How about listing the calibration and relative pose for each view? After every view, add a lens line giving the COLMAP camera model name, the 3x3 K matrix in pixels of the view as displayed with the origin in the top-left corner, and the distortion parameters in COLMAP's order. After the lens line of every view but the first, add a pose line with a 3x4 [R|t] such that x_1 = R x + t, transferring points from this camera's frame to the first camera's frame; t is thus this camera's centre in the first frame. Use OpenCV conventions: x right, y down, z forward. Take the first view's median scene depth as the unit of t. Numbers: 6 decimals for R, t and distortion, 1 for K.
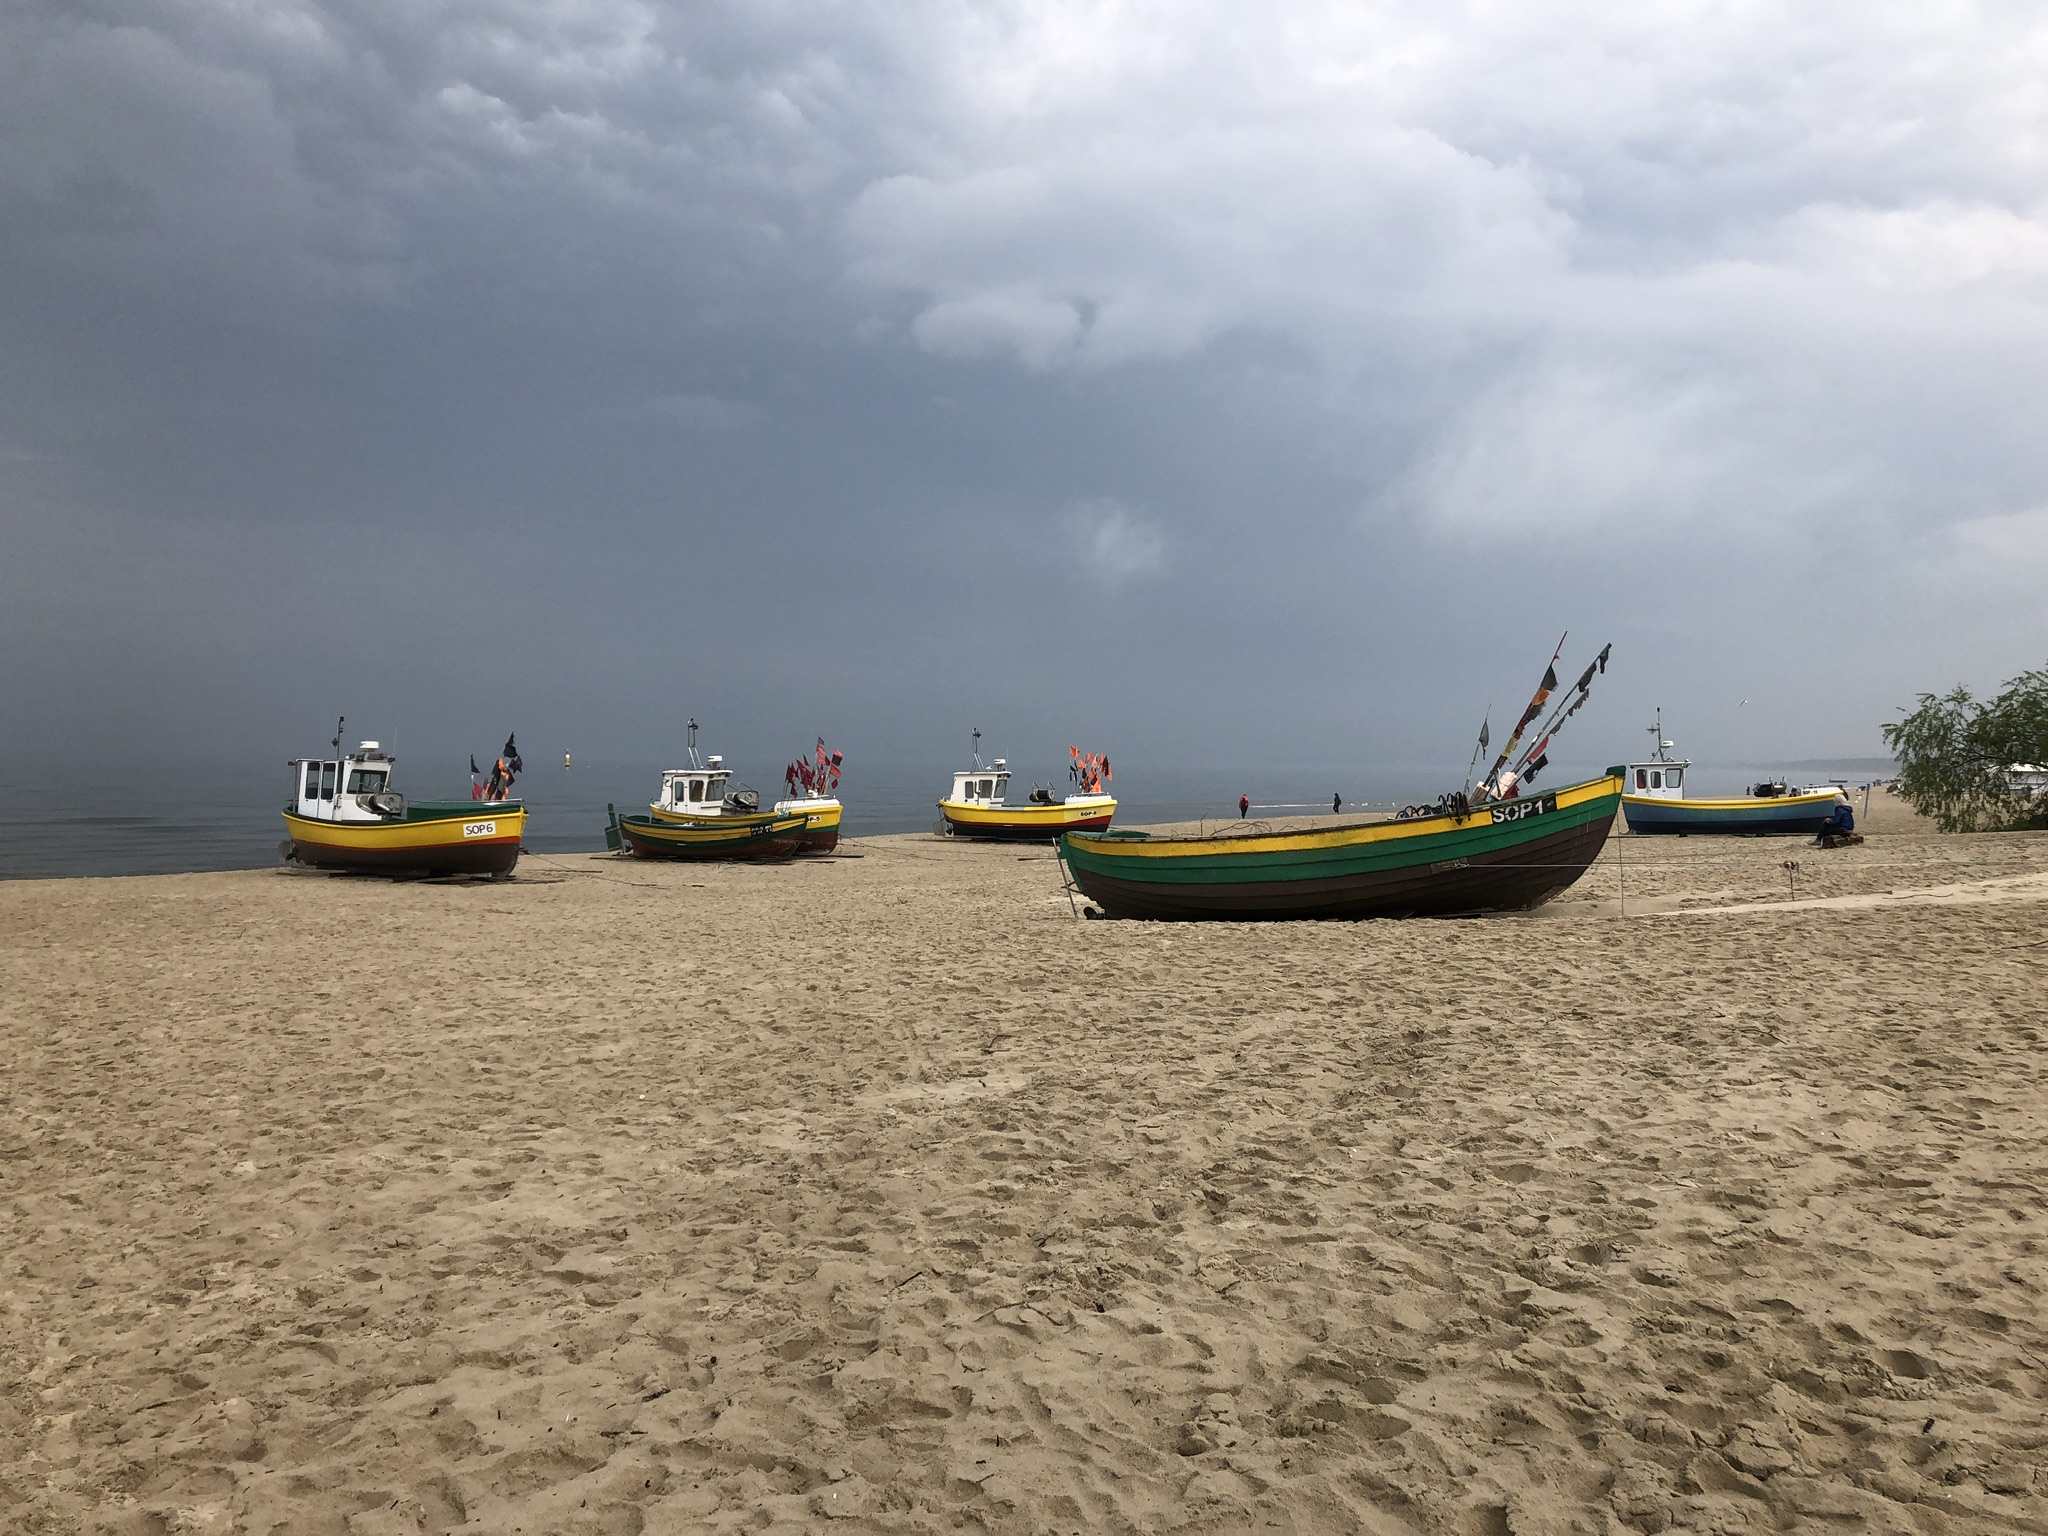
lens RADIAL K [[1669.5, 0, 1024.4], [0, 1669.5, 767.2], [0, 0, 1]] dist [0.008259, 0.000439]
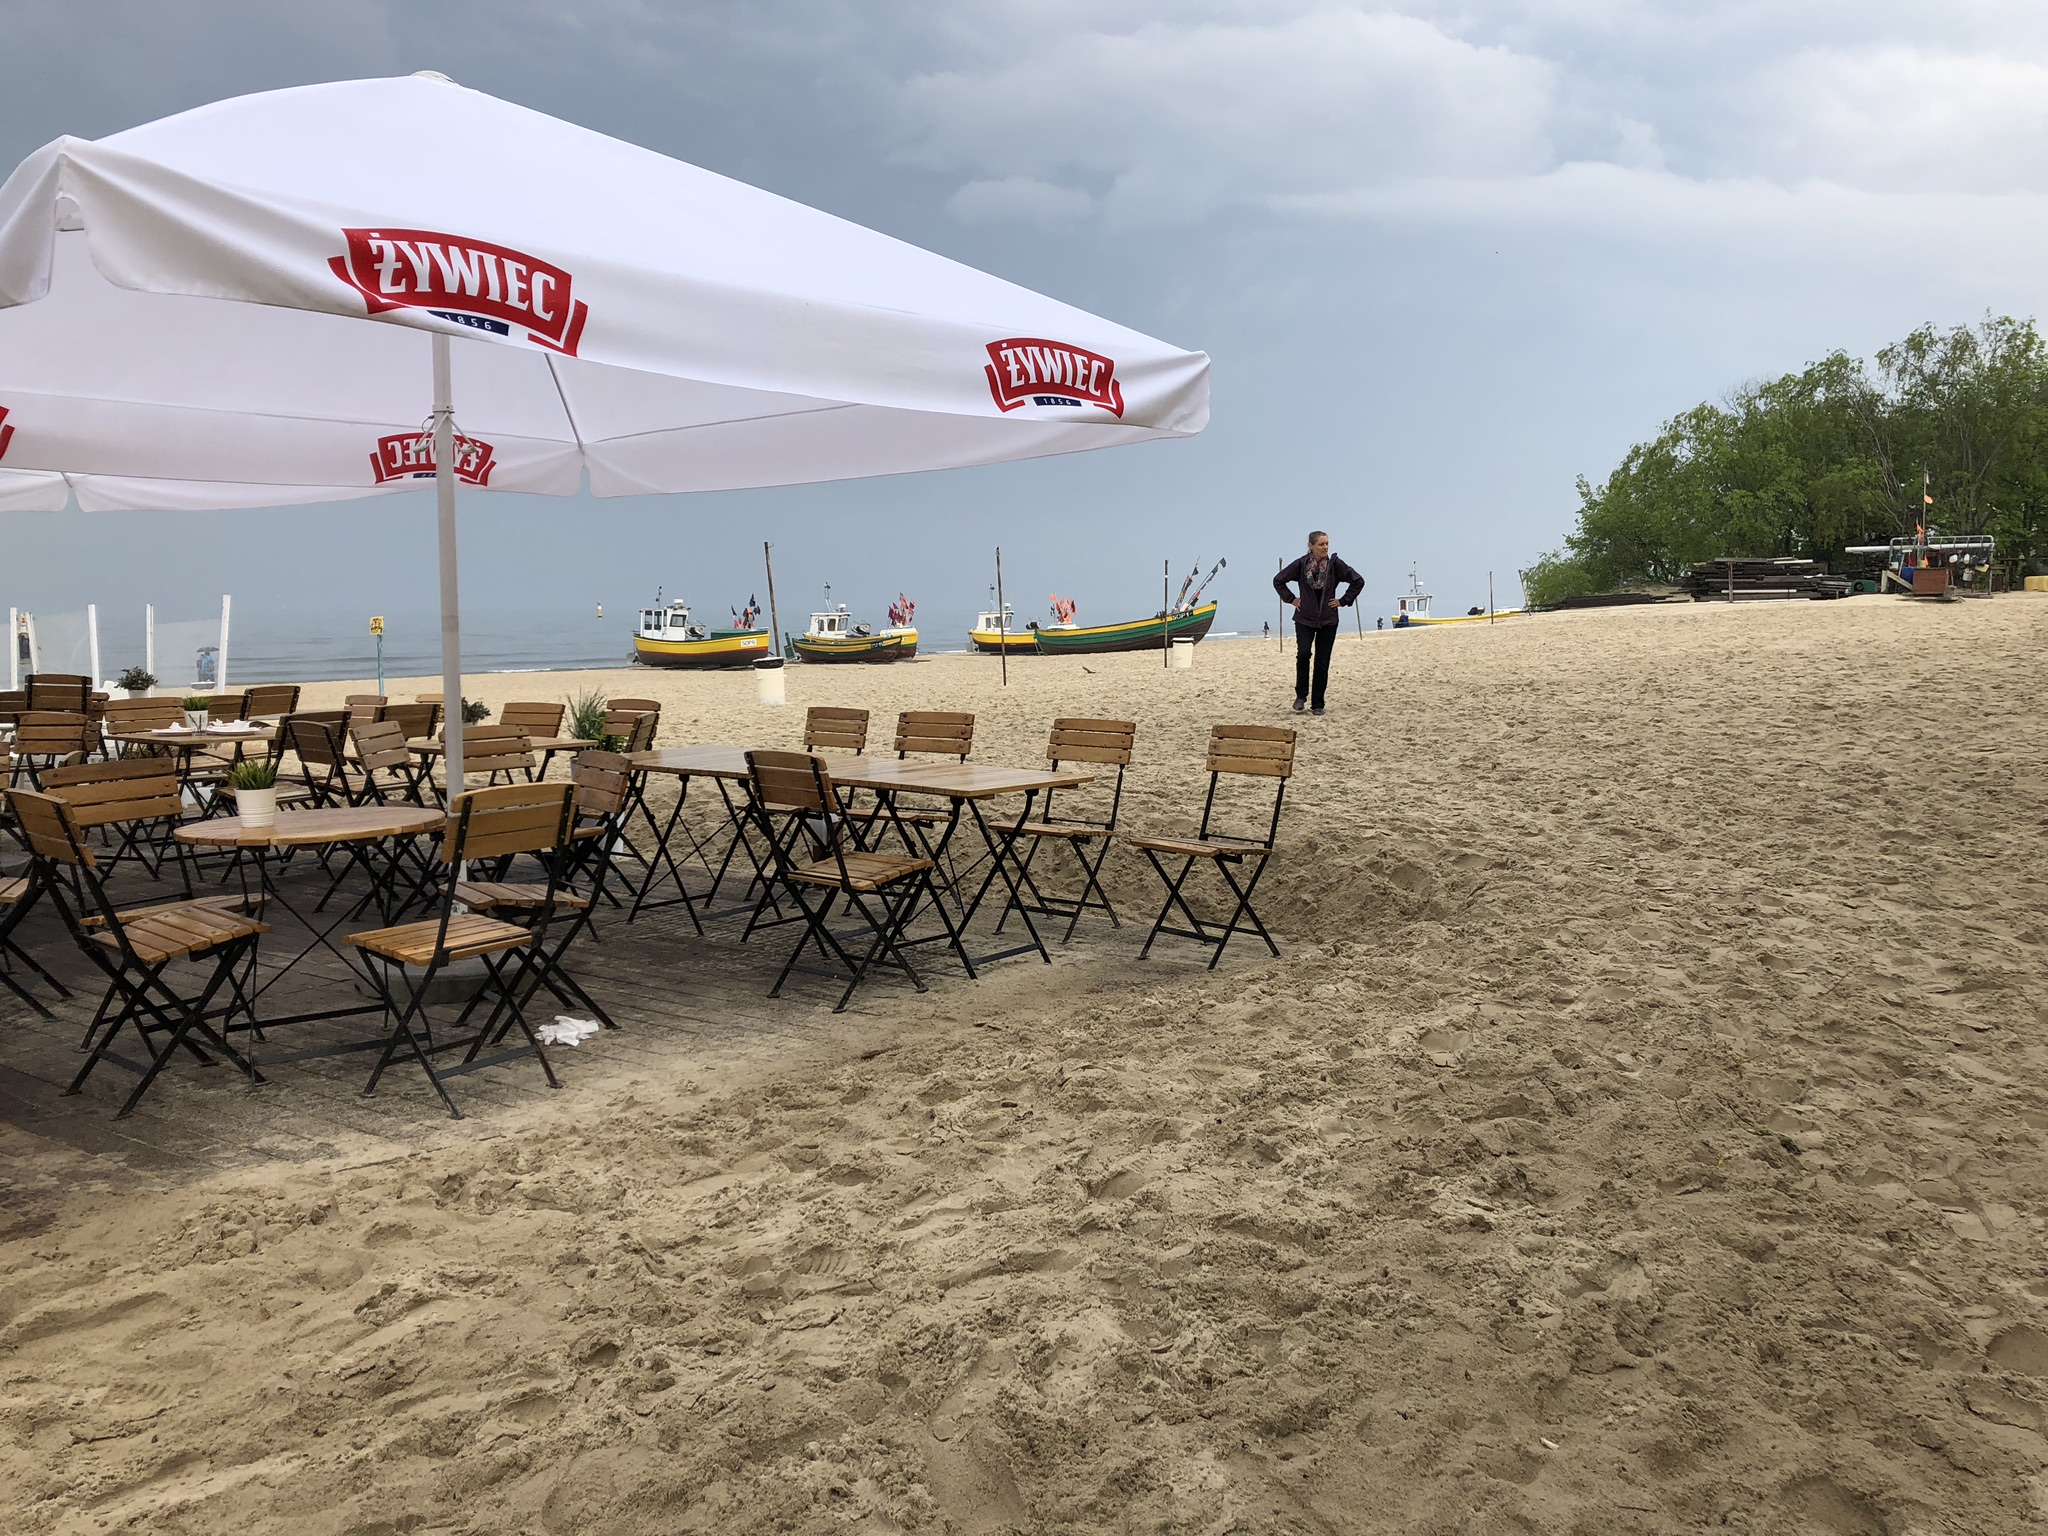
lens RADIAL K [[1669.5, 0, 1024.1], [0, 1669.5, 768.9], [0, 0, 1]] dist [0.008259, 0.000439]
pose [[0.999846, -0.017272, -0.002982, 0.005319], [0.017475, 0.995531, 0.092807, 0.006189], [0.001366, -0.092845, 0.995680, -0.790739]]
